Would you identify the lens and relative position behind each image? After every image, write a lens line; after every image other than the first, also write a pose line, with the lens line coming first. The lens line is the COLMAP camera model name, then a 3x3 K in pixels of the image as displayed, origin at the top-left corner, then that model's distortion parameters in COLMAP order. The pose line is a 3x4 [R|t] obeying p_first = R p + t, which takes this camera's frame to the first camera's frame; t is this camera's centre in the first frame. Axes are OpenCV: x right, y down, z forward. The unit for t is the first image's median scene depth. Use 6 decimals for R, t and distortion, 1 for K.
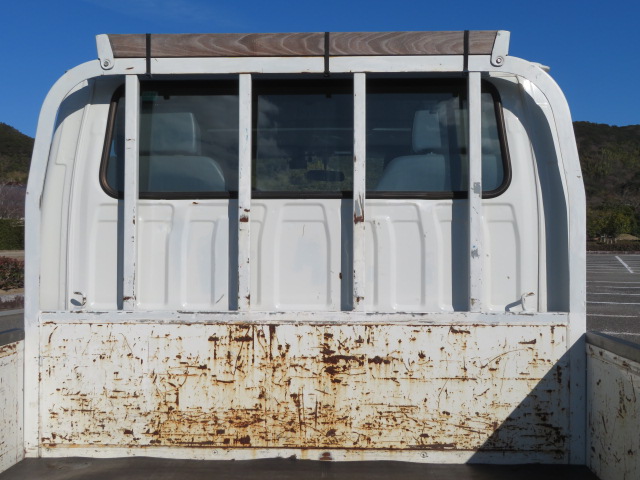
lens RADIAL K [[727.1, 0, 320.0], [0, 727.1, 240.0], [0, 0, 1]] dist [-0.016798, -0.011485]
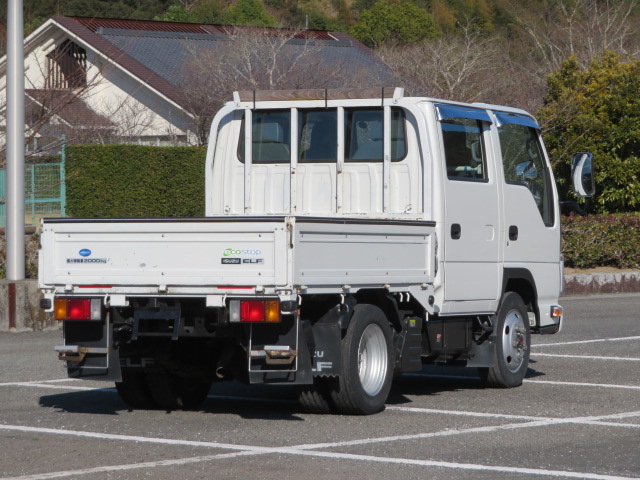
lens RADIAL K [[2881.9, 0, 320.0], [0, 2881.9, 240.0], [0, 0, 1]] dist [0.121143, -3.289067]
pose [[0.920449, -0.001408, -0.390861, 3.449527], [0.004999, 0.999954, 0.008169, 0.107743], [0.390832, -0.009473, 0.920413, -7.165396]]
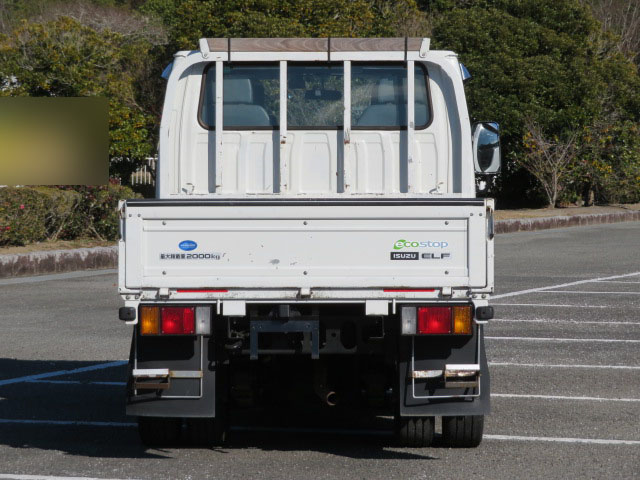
lens RADIAL K [[2881.9, 0, 320.0], [0, 2881.9, 240.0], [0, 0, 1]] dist [0.121143, -3.289067]
pose [[0.999830, -0.002338, 0.018275, -0.142988], [0.002008, 0.999835, 0.018048, 0.084533], [-0.018314, -0.018008, 0.999670, -6.092610]]
